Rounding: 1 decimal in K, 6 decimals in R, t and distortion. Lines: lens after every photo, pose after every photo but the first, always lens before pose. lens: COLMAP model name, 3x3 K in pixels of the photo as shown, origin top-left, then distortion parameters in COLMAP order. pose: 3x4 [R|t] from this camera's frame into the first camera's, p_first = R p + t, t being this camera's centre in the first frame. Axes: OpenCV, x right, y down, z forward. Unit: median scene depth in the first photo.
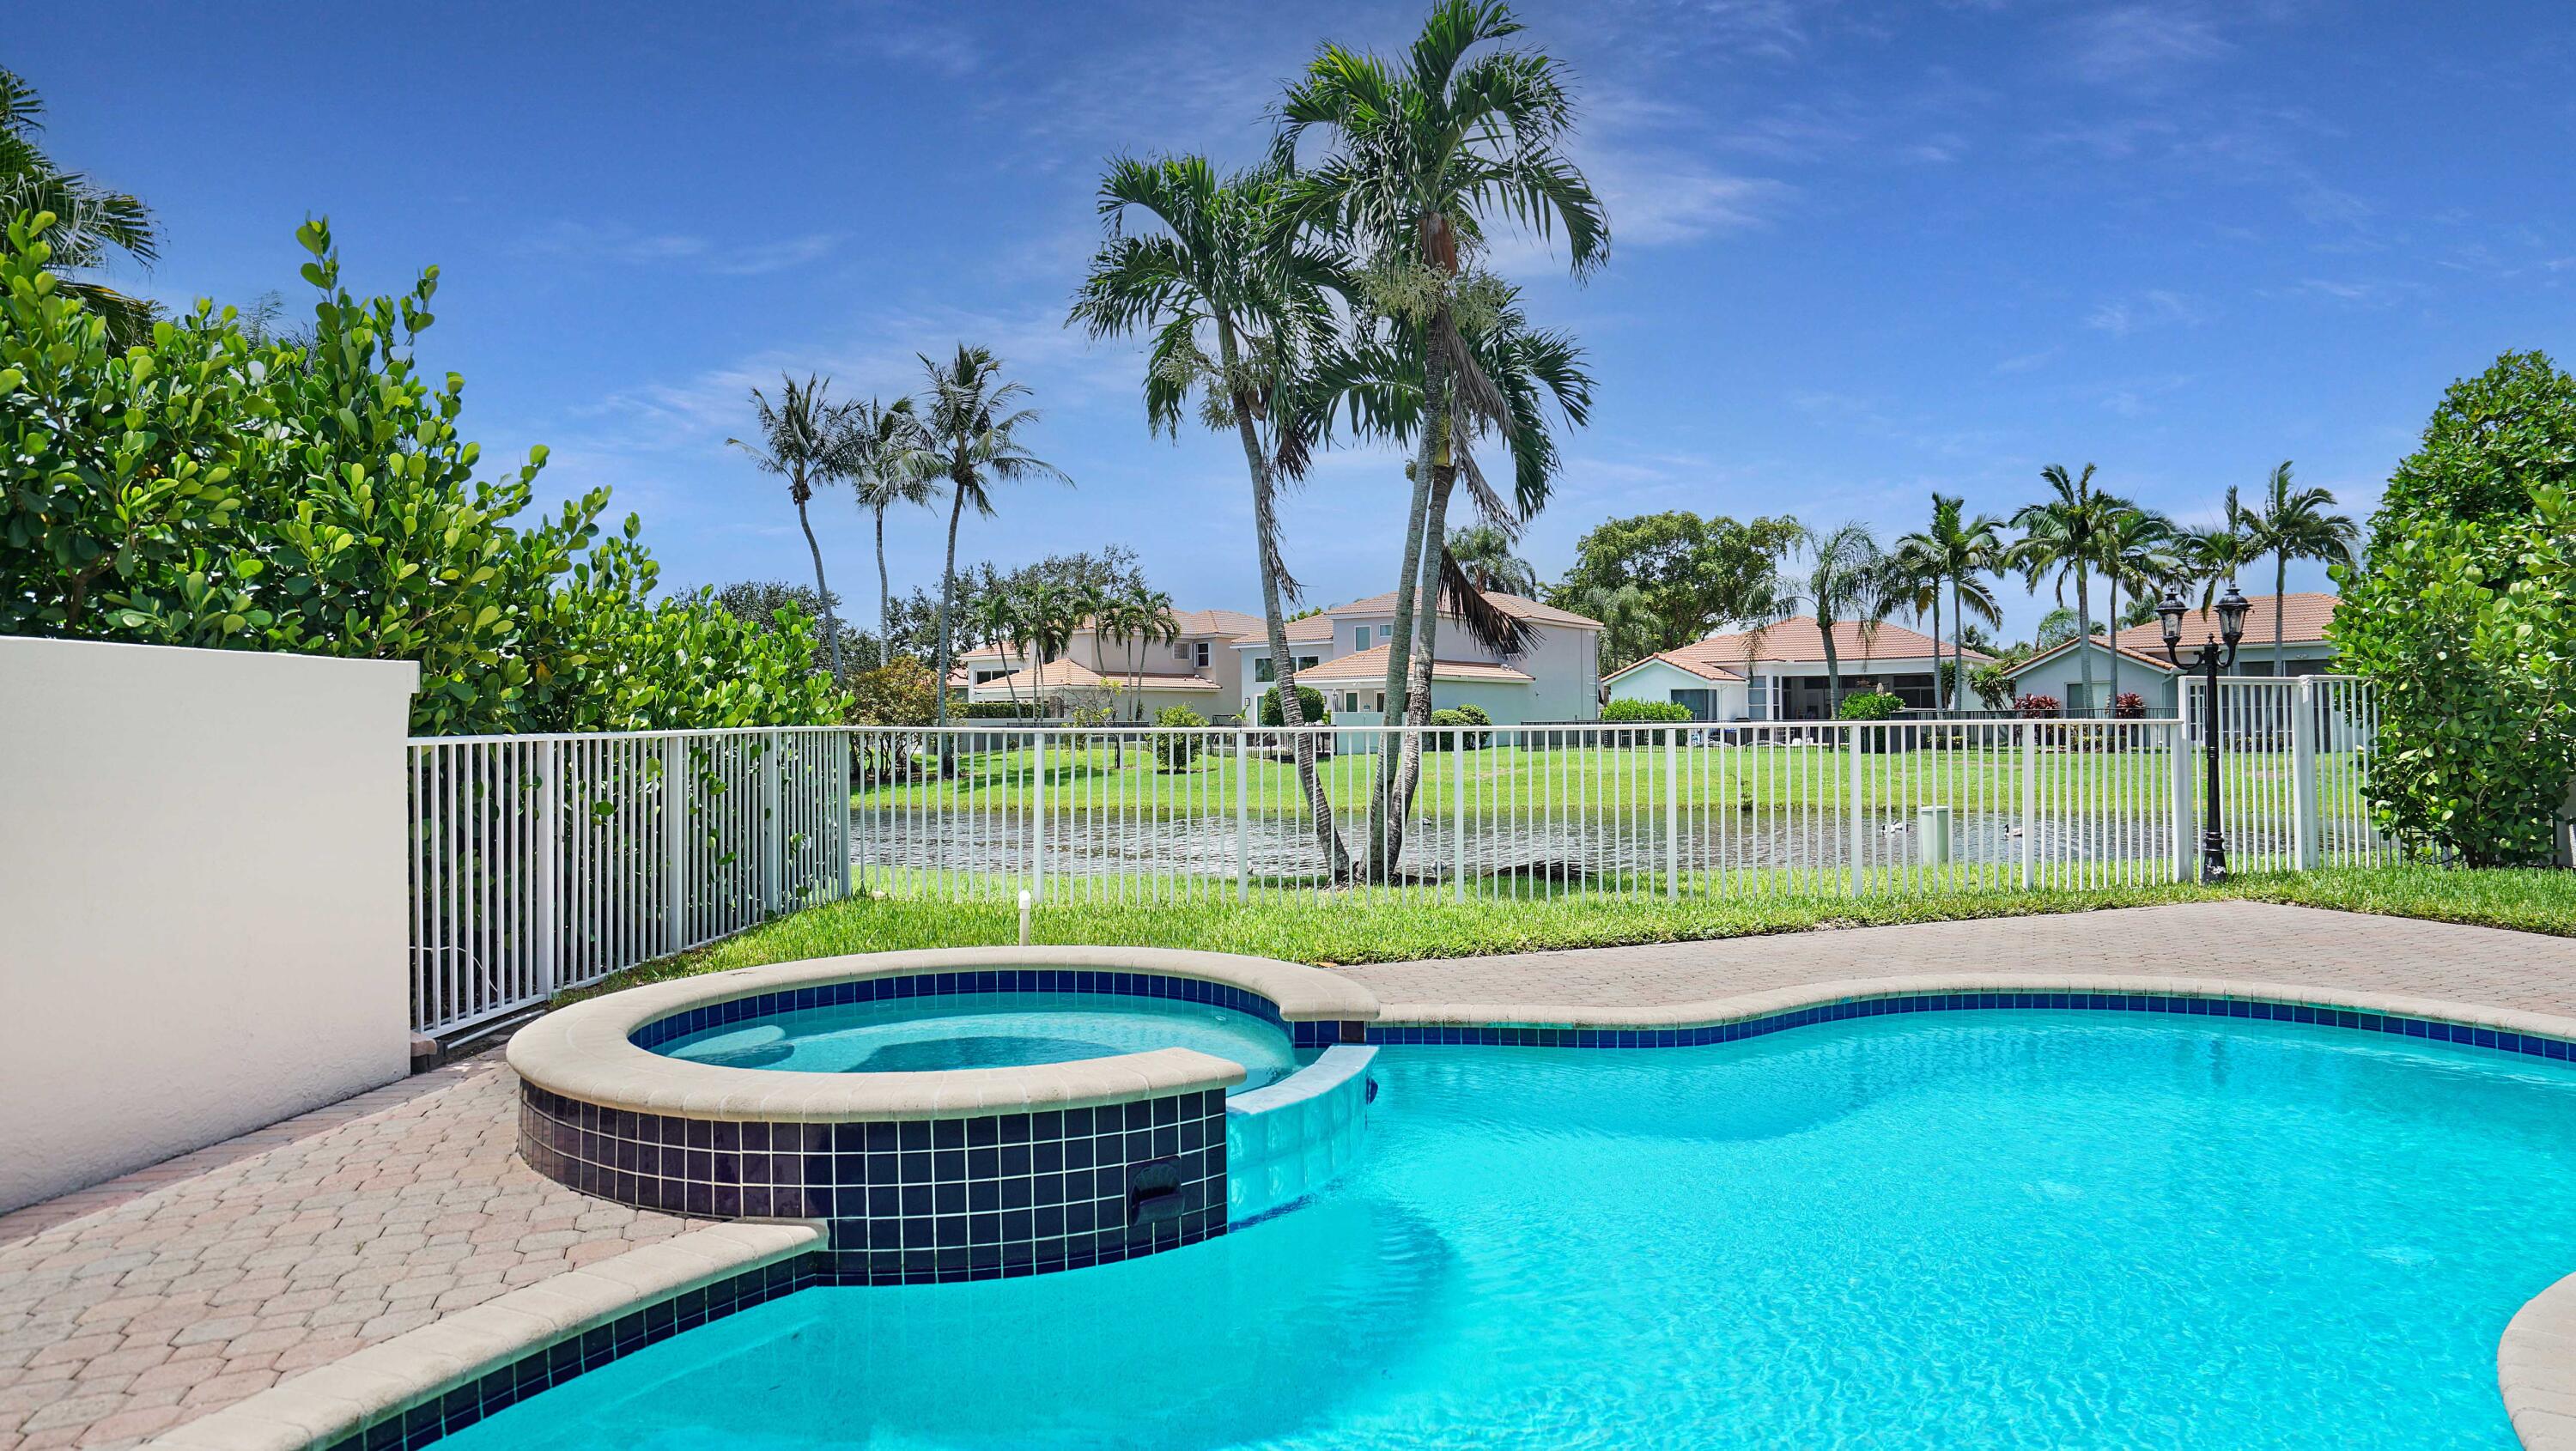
lens RADIAL K [[1559.8, 0, 1289.8], [0, 1559.8, 716.2], [0, 0, 1]] dist [-0.041290, 0.045860]
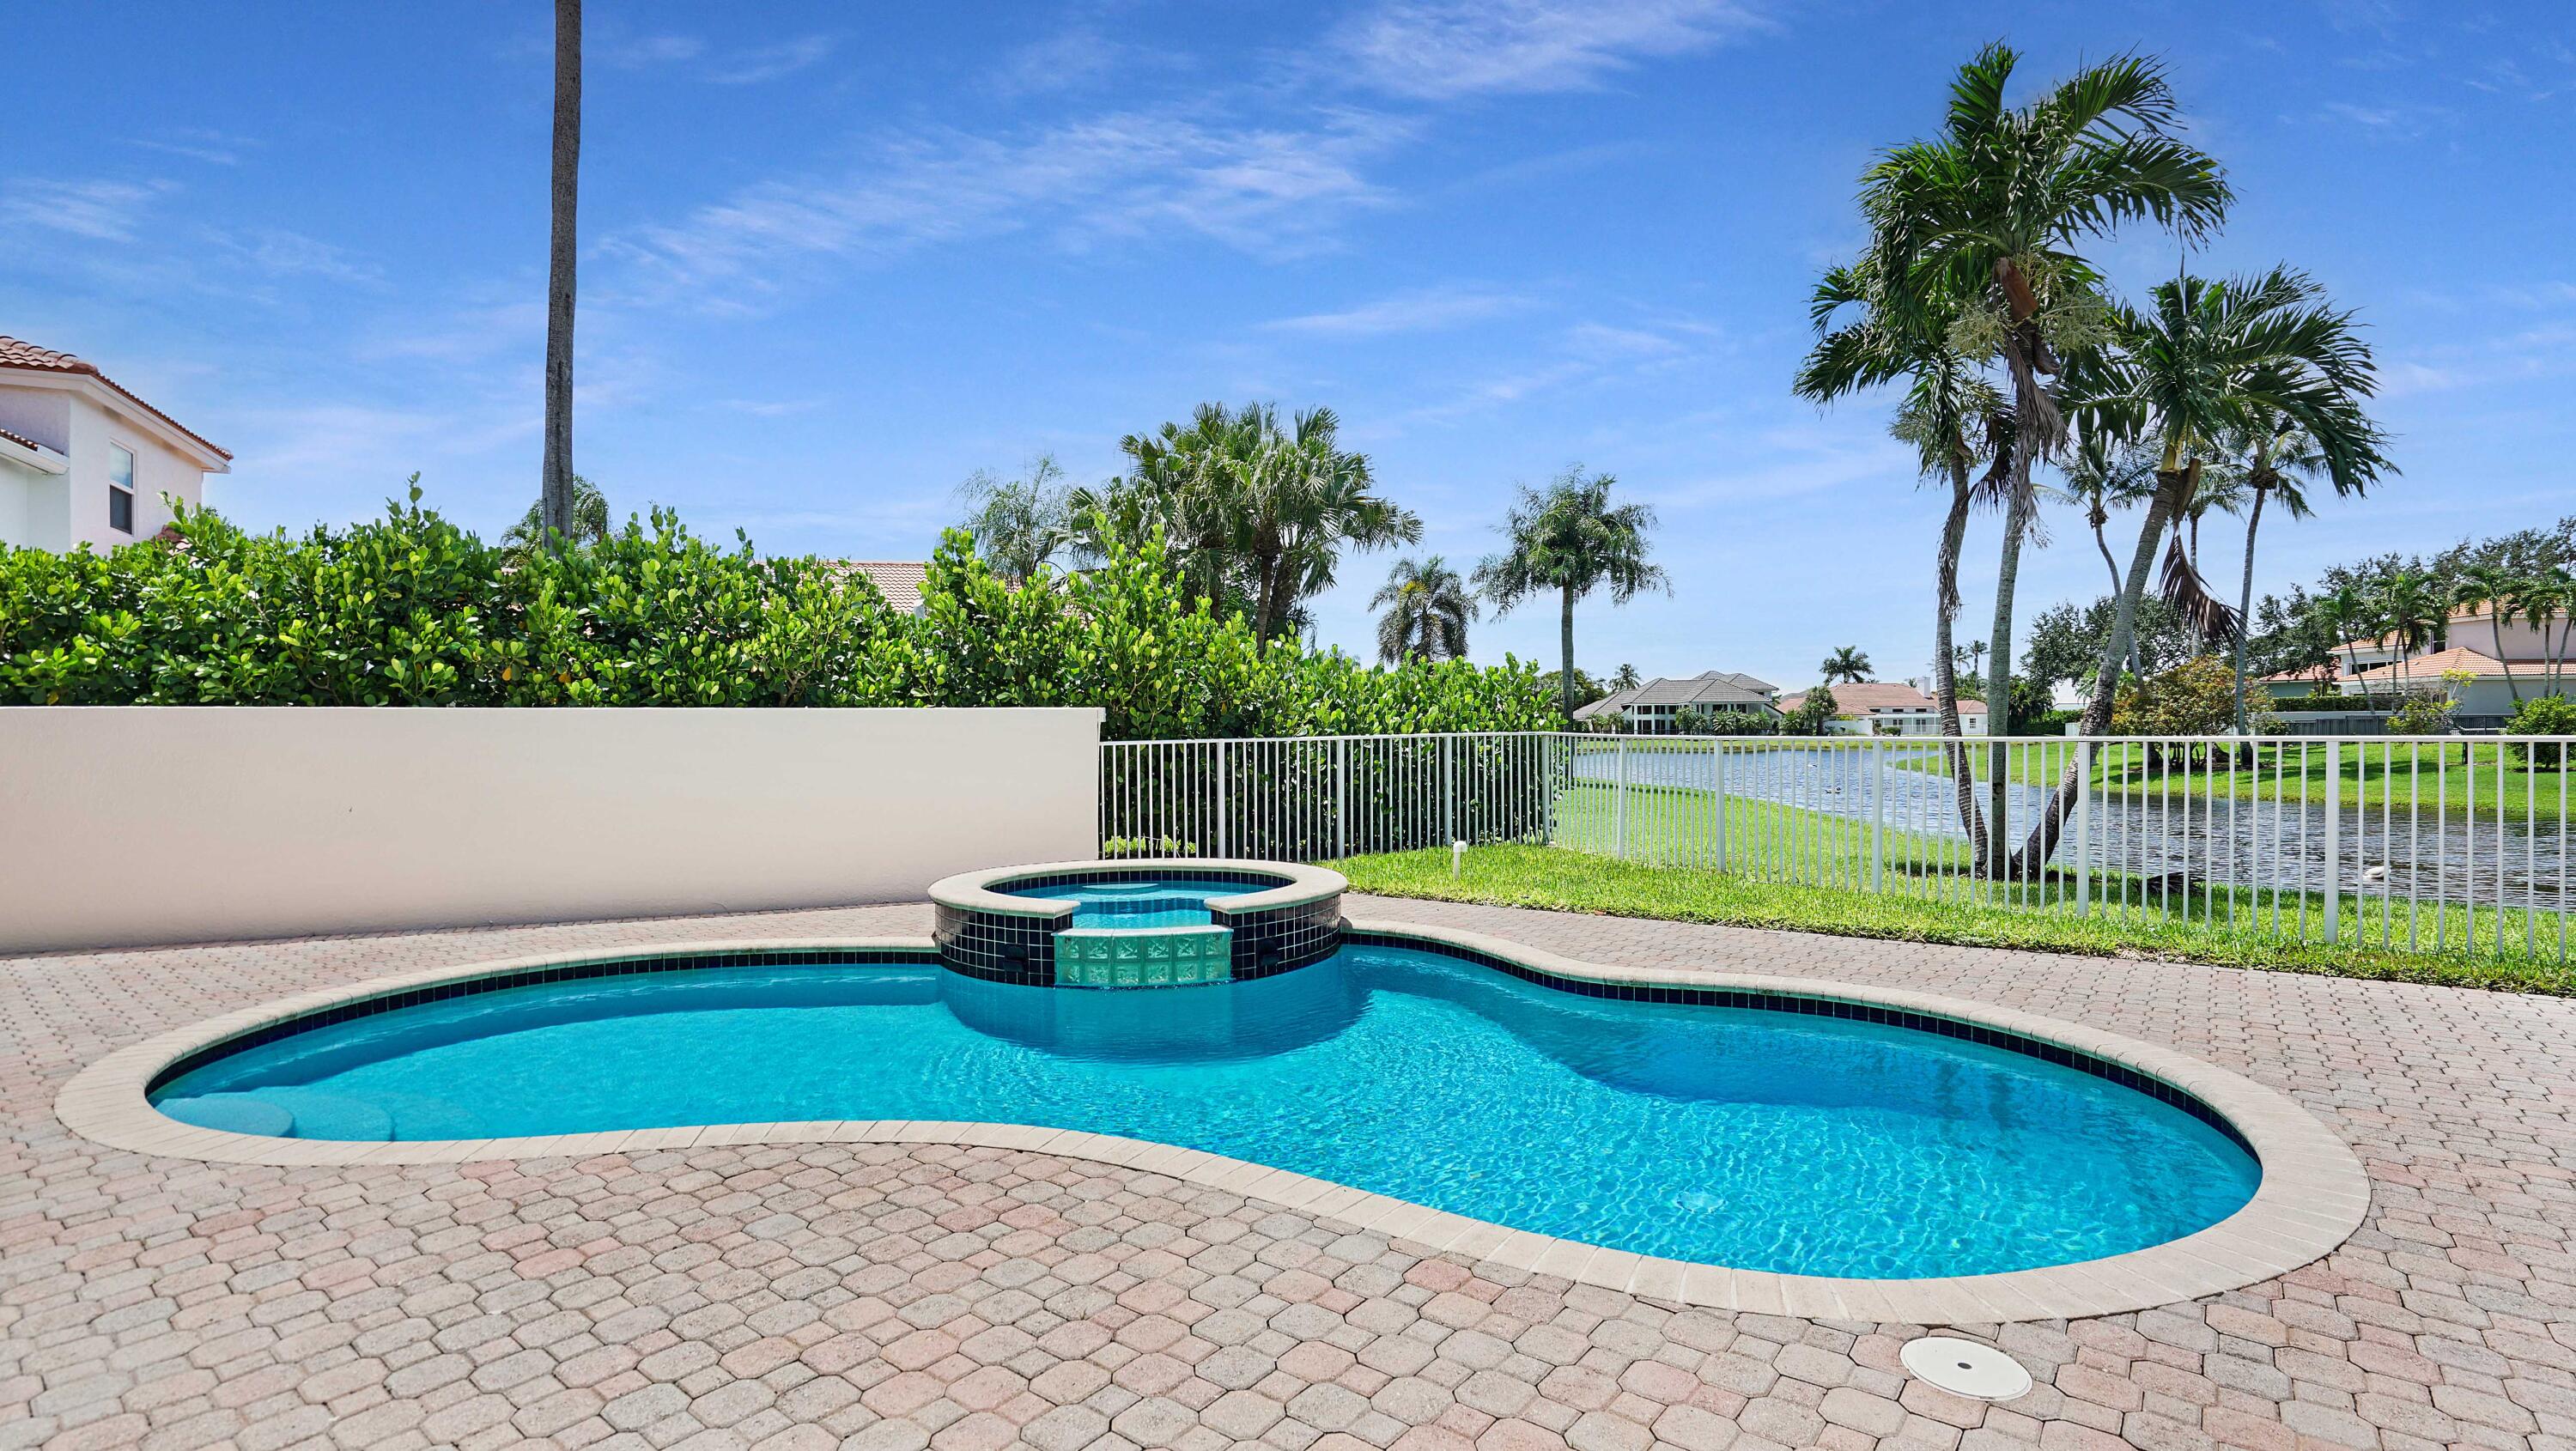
lens RADIAL K [[1198.0, 0, 1288.0], [0, 1198.0, 725.5], [0, 0, 1]] dist [-0.066468, 0.029779]
pose [[0.533032, 0.002273, -0.846092, 0.101958], [0.008997, 0.999925, 0.008354, -0.002144], [0.846047, -0.012065, 0.532972, 0.028817]]
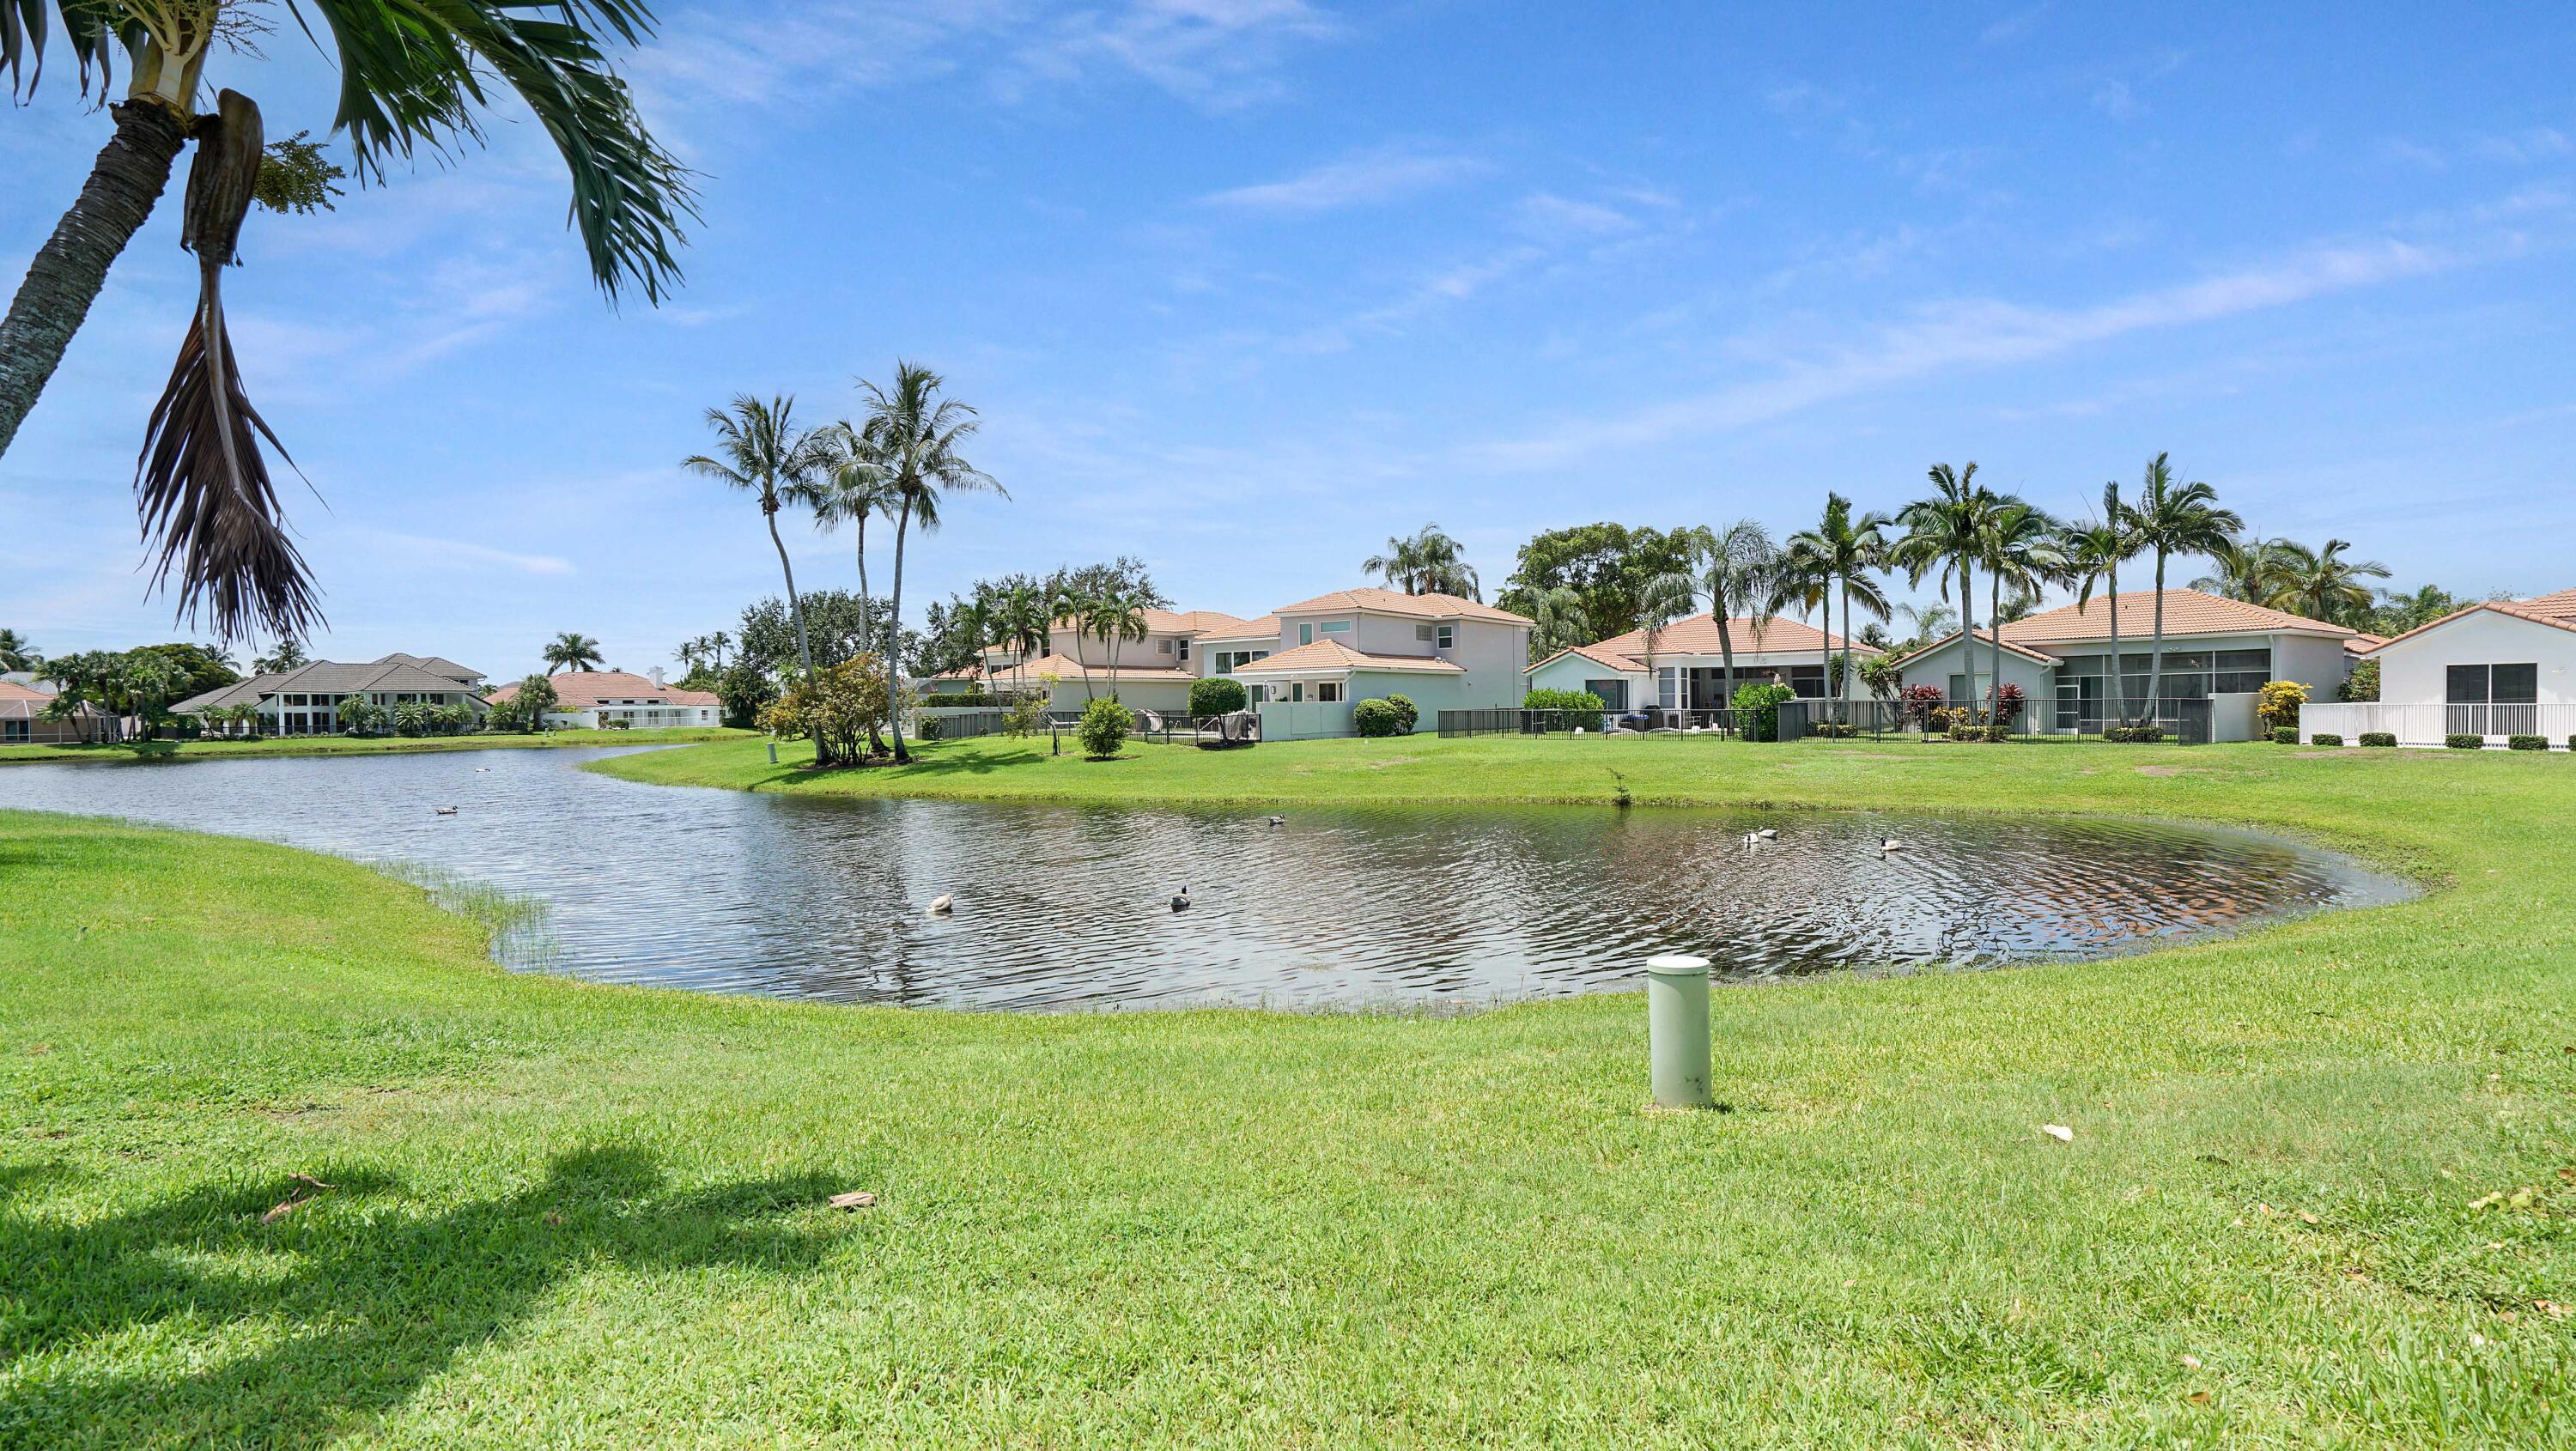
lens RADIAL K [[1209.7, 0, 1285.2], [0, 1209.7, 738.1], [0, 0, 1]] dist [-0.066856, 0.023897]
pose [[0.999090, -0.000445, -0.042659, 0.085925], [0.001848, 0.999458, 0.032865, -0.005626], [0.042621, -0.032914, 0.998549, 0.174700]]
